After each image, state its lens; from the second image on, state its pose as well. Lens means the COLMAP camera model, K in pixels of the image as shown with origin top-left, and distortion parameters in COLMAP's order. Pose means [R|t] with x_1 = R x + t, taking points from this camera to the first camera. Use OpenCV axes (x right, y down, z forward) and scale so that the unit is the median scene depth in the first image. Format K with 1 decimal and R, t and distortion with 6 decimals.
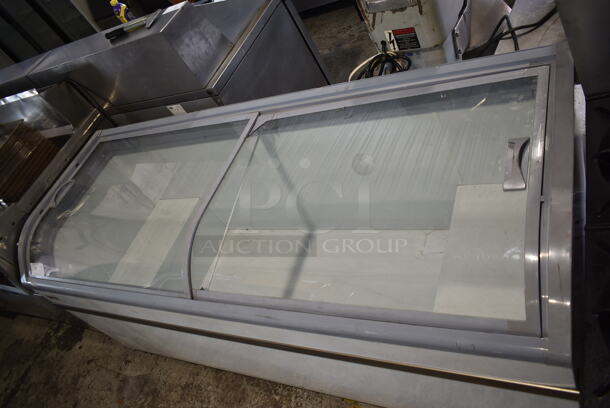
lens RADIAL K [[475.7, 0, 304.9], [0, 475.7, 204.0], [0, 0, 1]] dist [-0.009138, -0.003191]
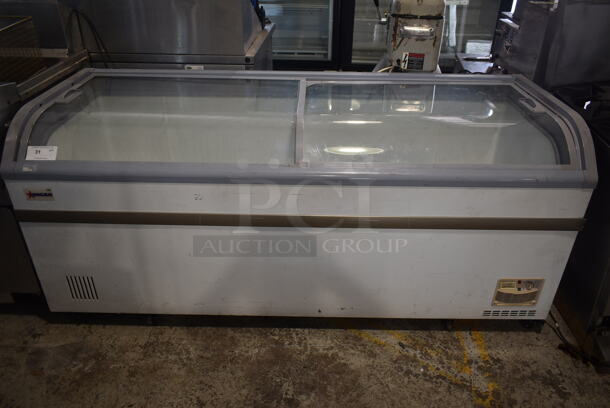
lens RADIAL K [[475.7, 0, 305.5], [0, 475.7, 204.8], [0, 0, 1]] dist [-0.009138, -0.003191]
pose [[0.828820, 0.239509, 0.505660, -0.539014], [-0.042337, 0.928003, -0.370159, 0.480379], [-0.557911, 0.285387, 0.779288, 0.098469]]
